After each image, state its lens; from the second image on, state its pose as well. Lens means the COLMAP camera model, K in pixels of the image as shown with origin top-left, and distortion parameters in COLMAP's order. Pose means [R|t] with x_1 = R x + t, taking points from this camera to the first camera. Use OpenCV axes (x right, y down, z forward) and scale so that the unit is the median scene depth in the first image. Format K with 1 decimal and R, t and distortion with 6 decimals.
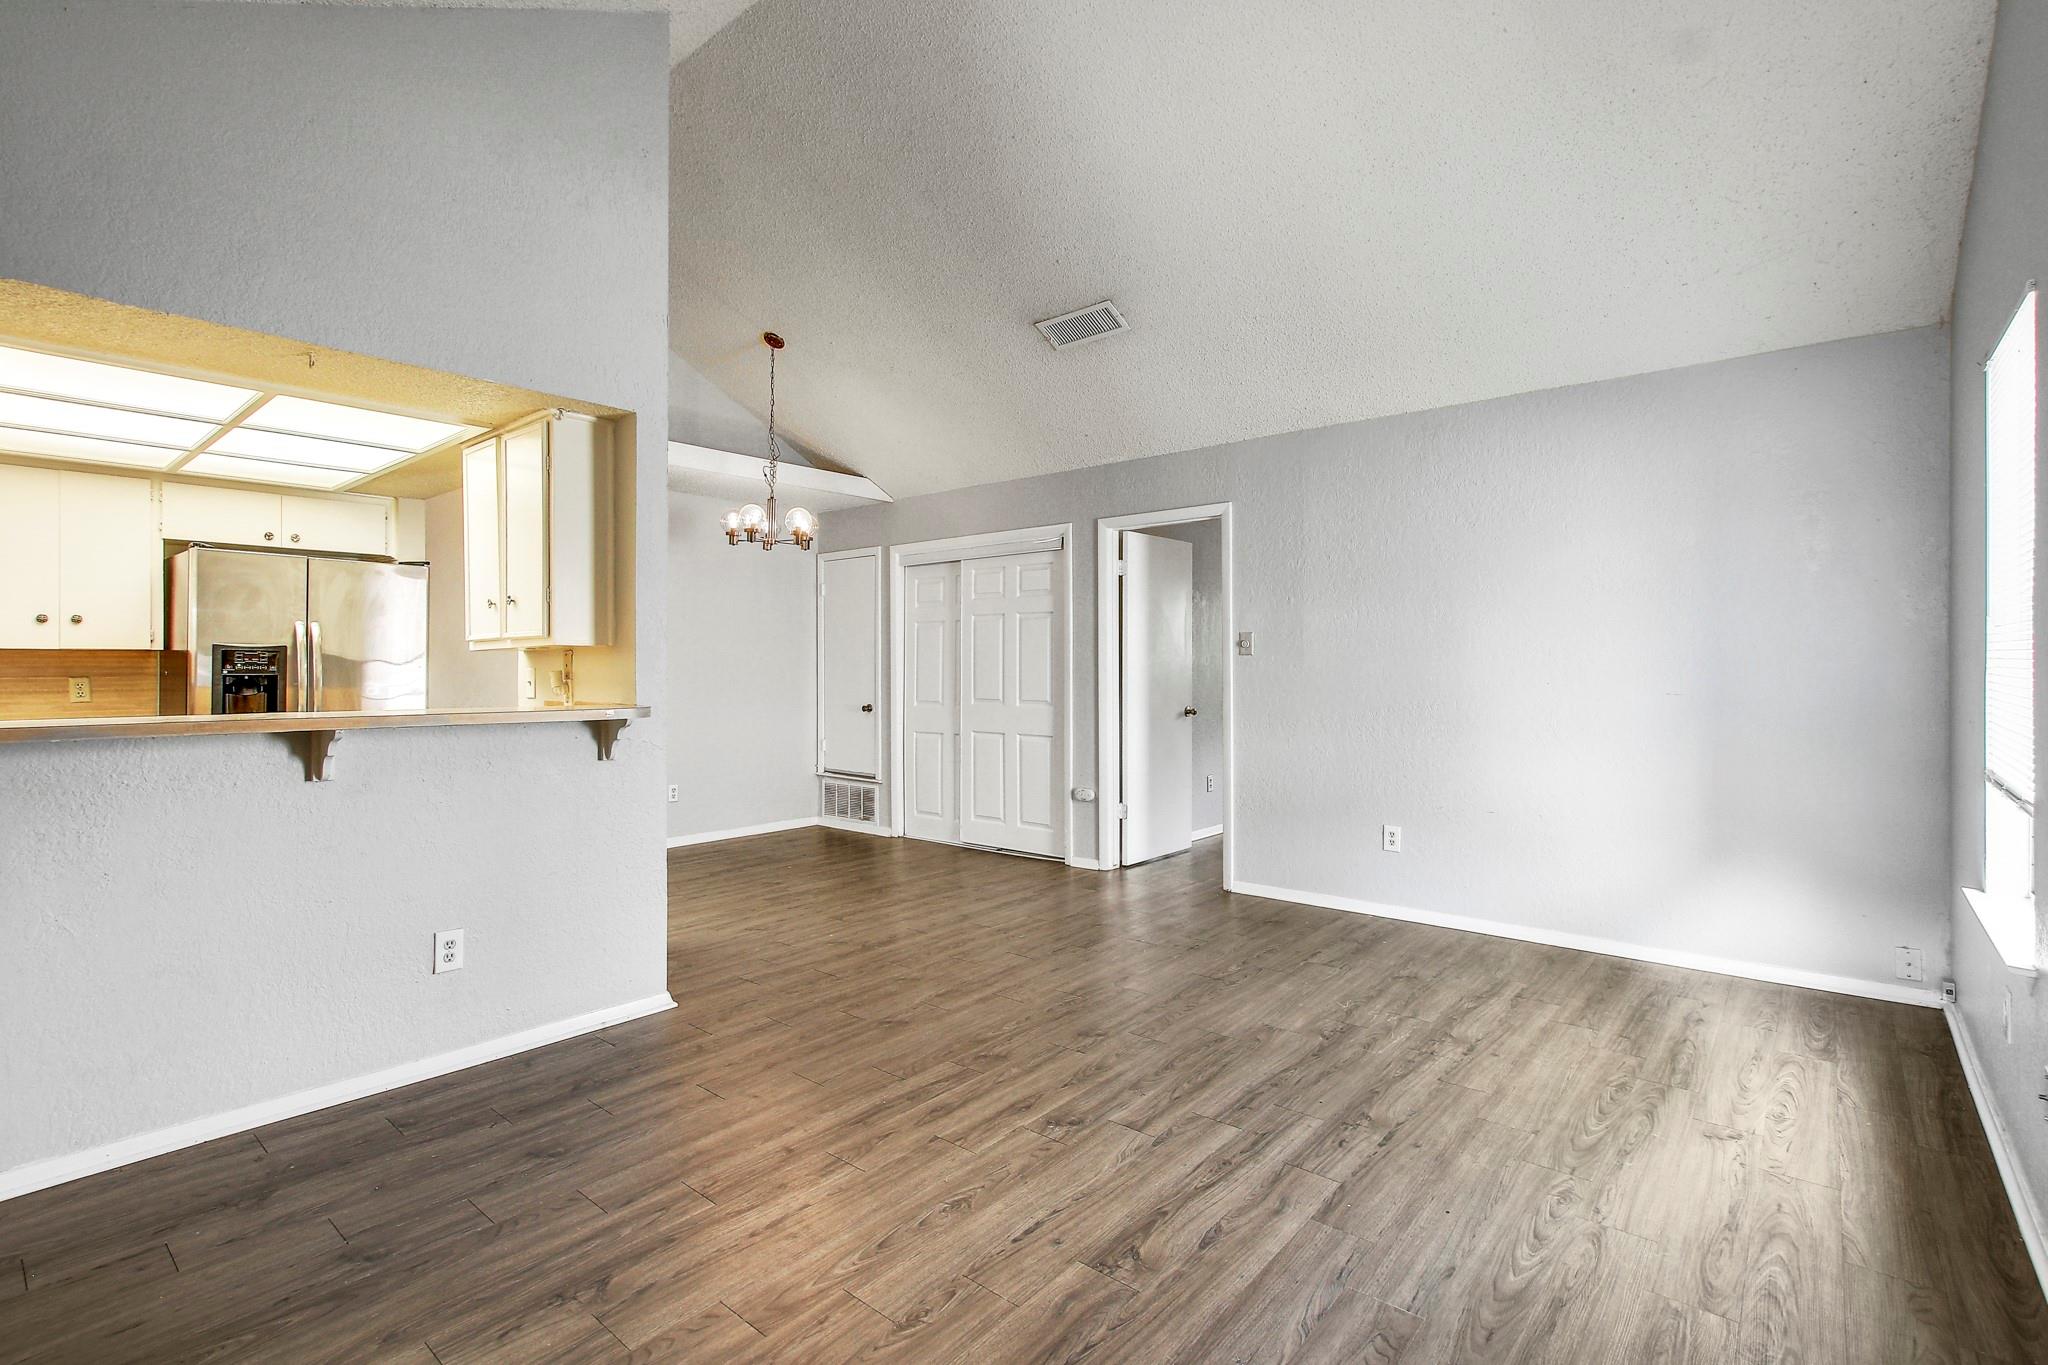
lens RADIAL K [[948.0, 0, 1020.7], [0, 948.0, 665.5], [0, 0, 1]] dist [-0.012326, 0.002435]
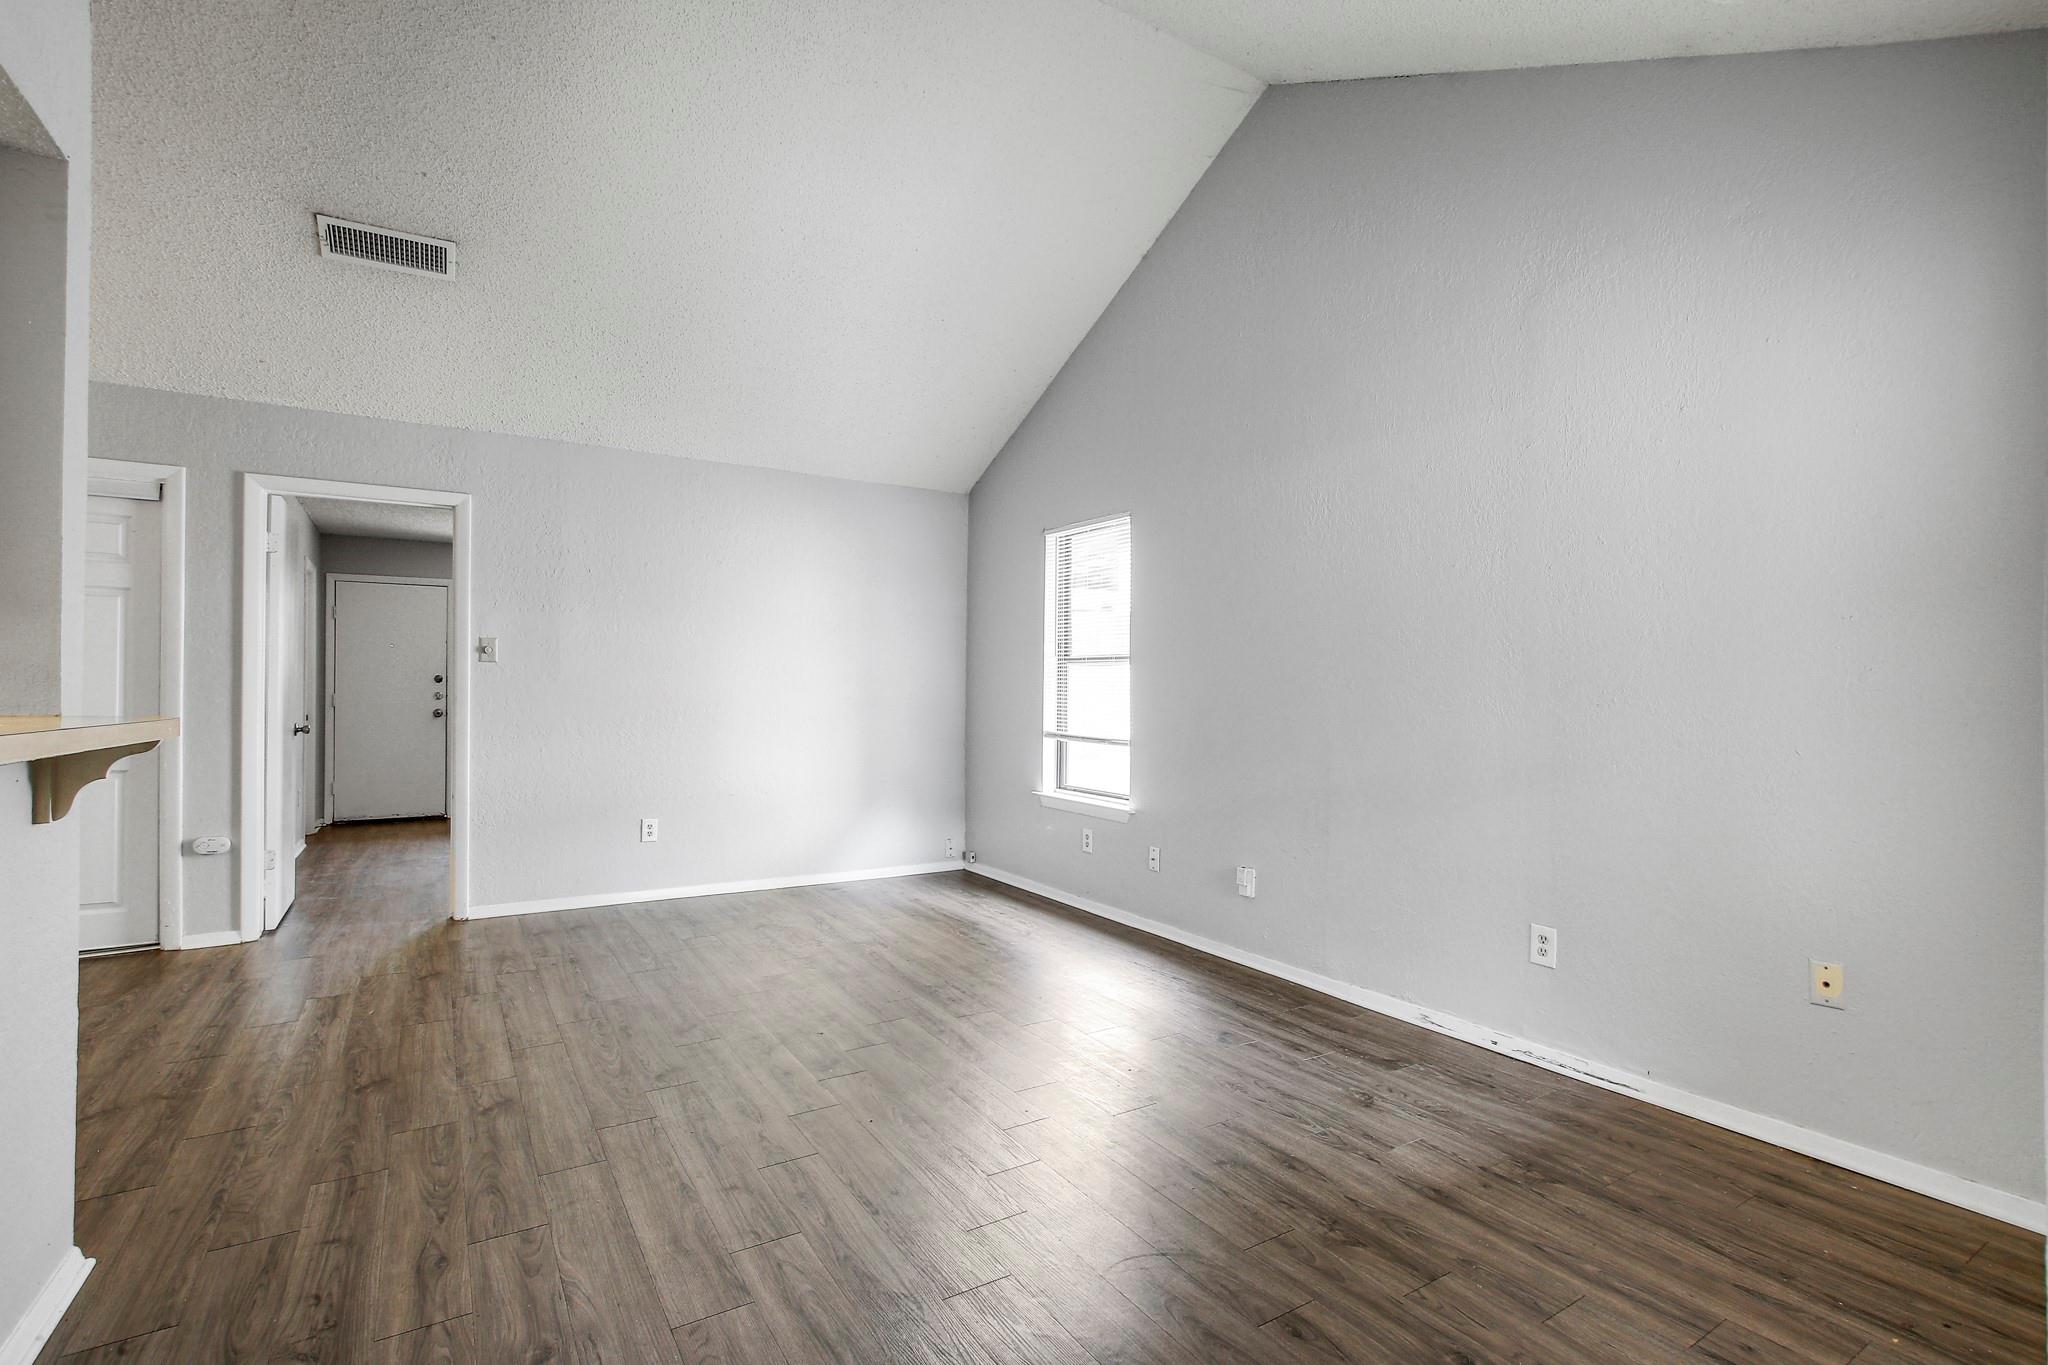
lens RADIAL K [[948.0, 0, 1019.6], [0, 948.0, 681.5], [0, 0, 1]] dist [-0.012326, 0.002435]
pose [[0.305975, 0.016096, 0.951903, -0.834744], [-0.009707, 0.999858, -0.013786, 0.028322], [-0.951990, -0.005021, 0.306088, 0.371612]]
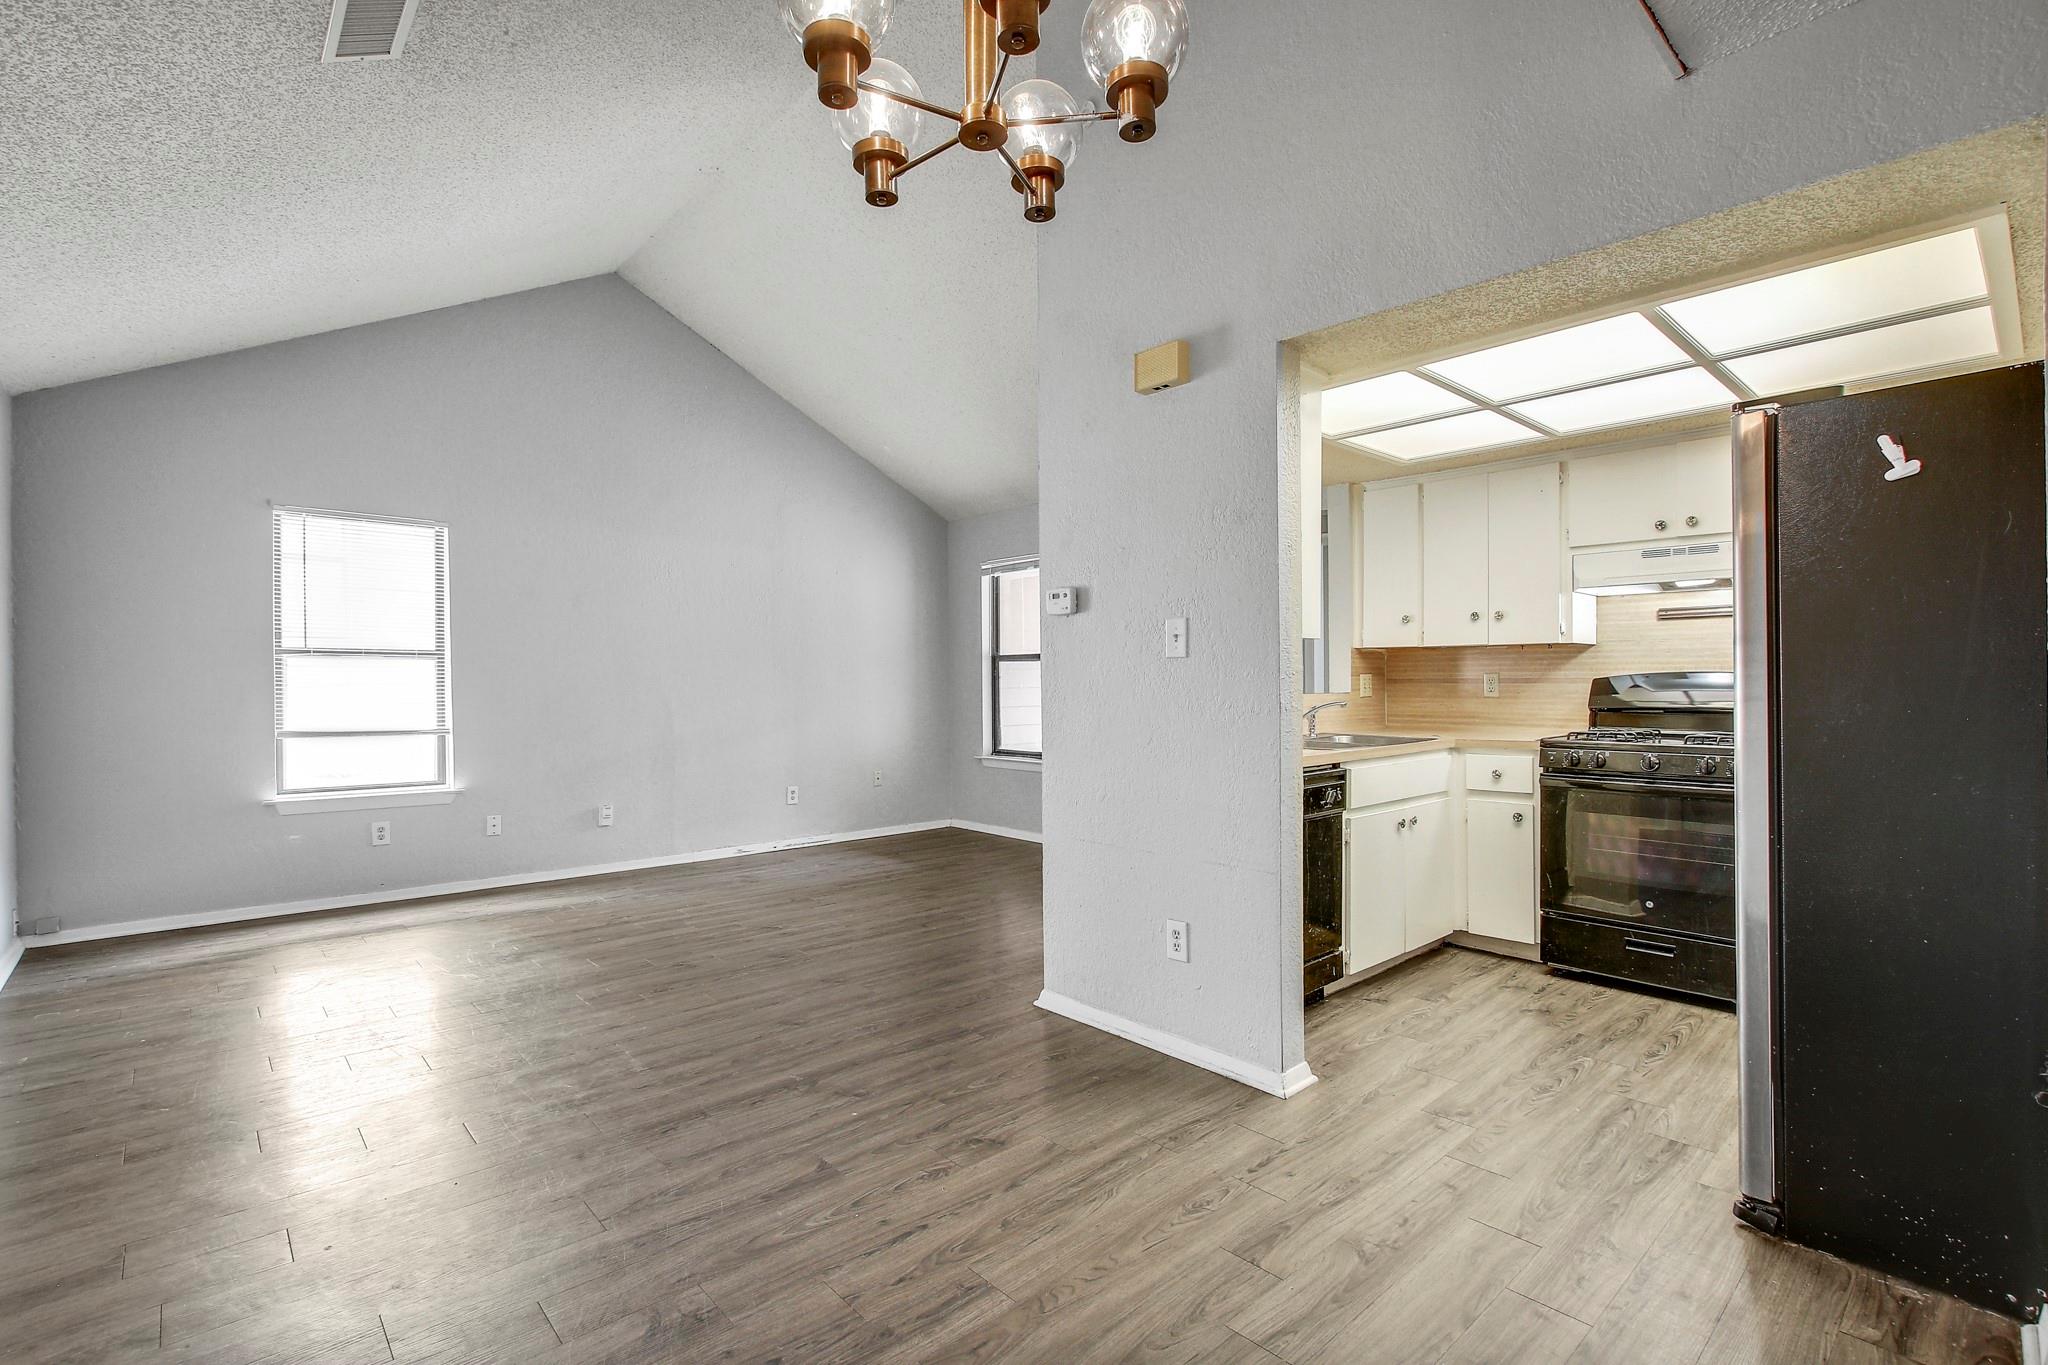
lens RADIAL K [[948.0, 0, 1019.2], [0, 948.0, 689.3], [0, 0, 1]] dist [-0.012326, 0.002435]
pose [[-0.990331, 0.006509, 0.138573, -0.562324], [0.007478, 0.999951, 0.006474, 0.024999], [-0.138524, 0.007448, -0.990331, 2.289929]]
